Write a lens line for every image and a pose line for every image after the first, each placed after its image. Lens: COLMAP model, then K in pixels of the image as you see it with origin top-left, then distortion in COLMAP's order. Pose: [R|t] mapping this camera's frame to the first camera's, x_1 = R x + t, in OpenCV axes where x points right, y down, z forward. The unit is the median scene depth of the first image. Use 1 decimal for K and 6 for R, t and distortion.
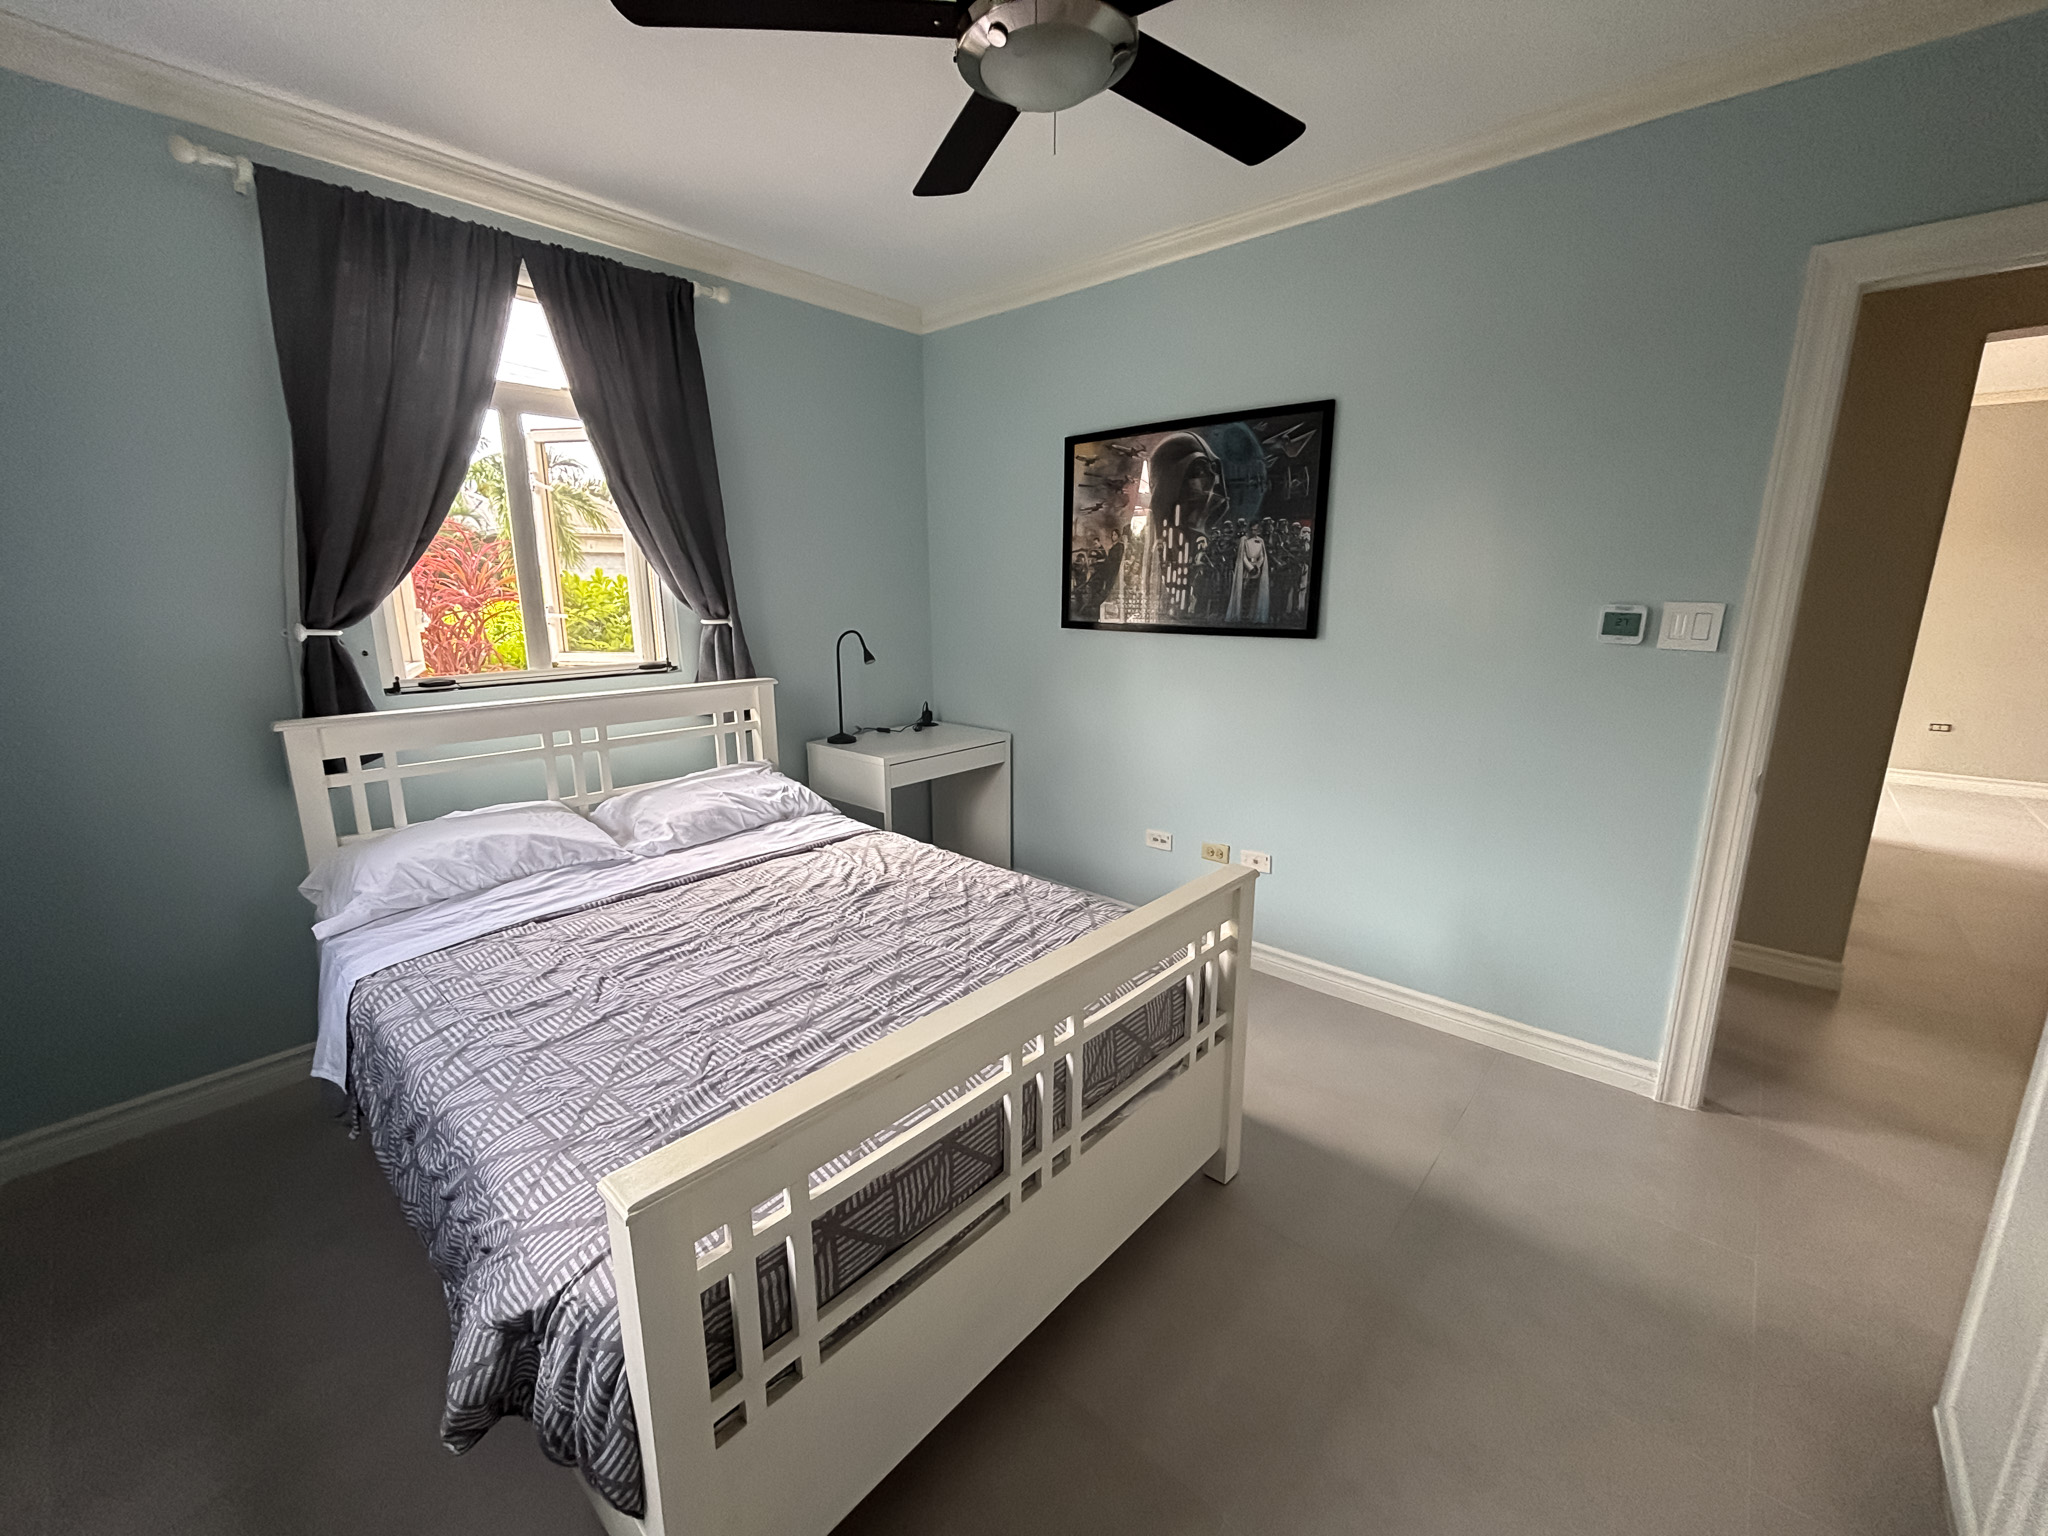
lens RADIAL K [[828.5, 0, 1020.8], [0, 828.5, 769.9], [0, 0, 1]] dist [0.001883, -0.009531]
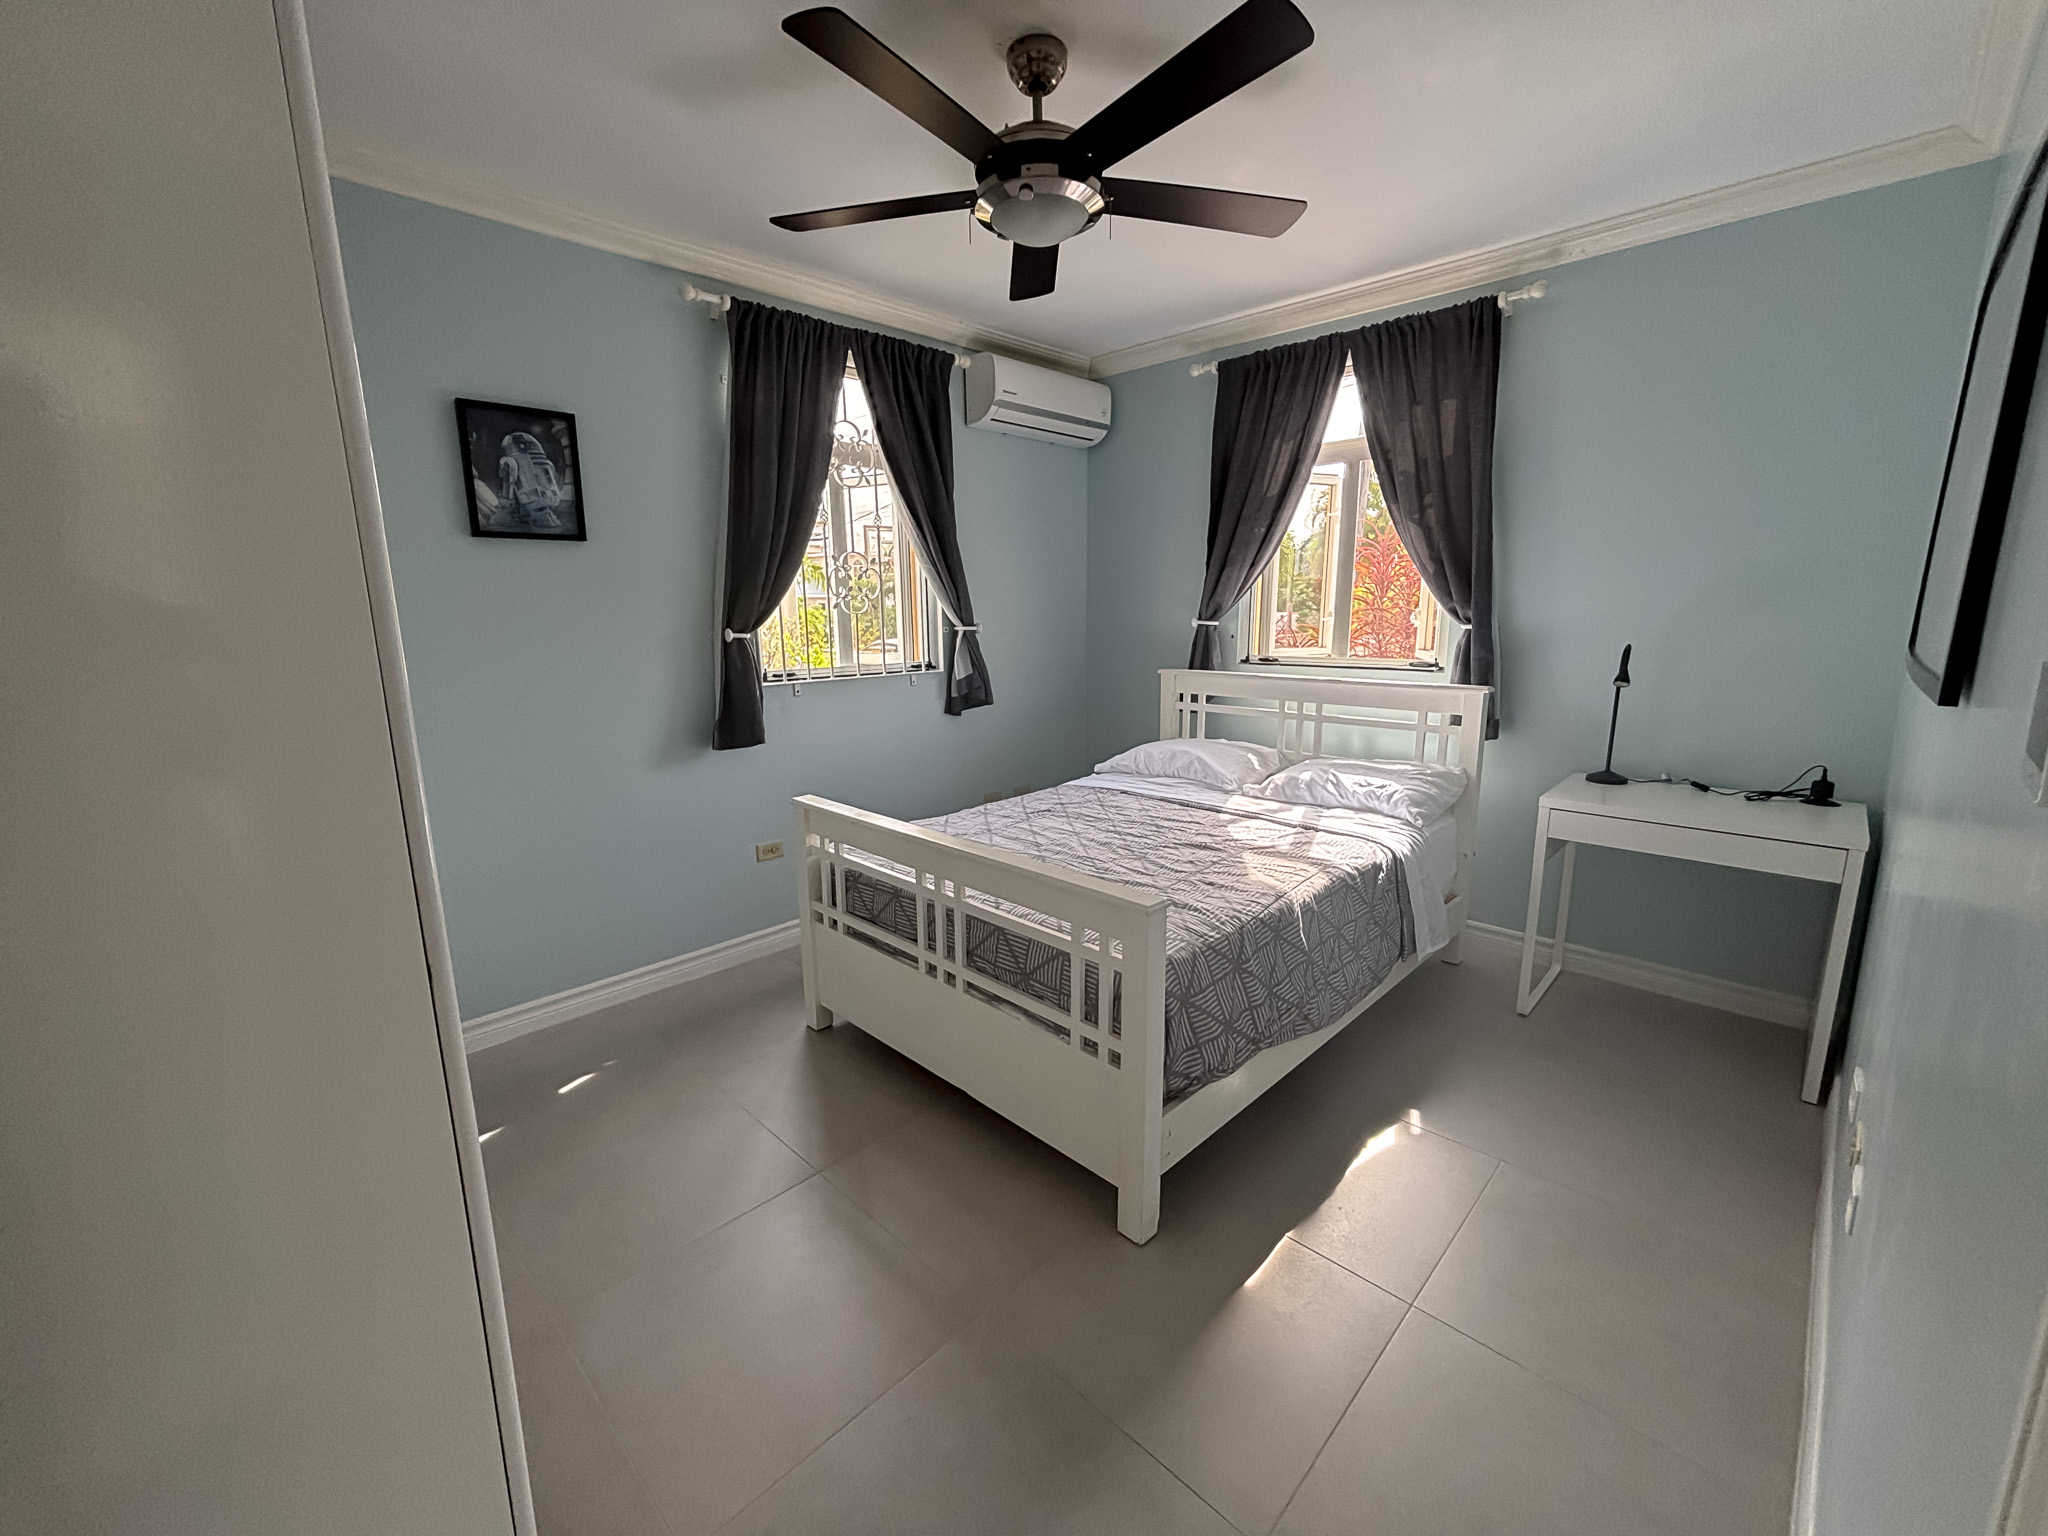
lens RADIAL K [[828.5, 0, 1020.8], [0, 828.5, 769.9], [0, 0, 1]] dist [0.001883, -0.009531]
pose [[-0.067841, 0.196395, -0.978175, 0.992170], [-0.202652, 0.957283, 0.206255, -0.155118], [0.976898, 0.212221, -0.025143, 0.750819]]
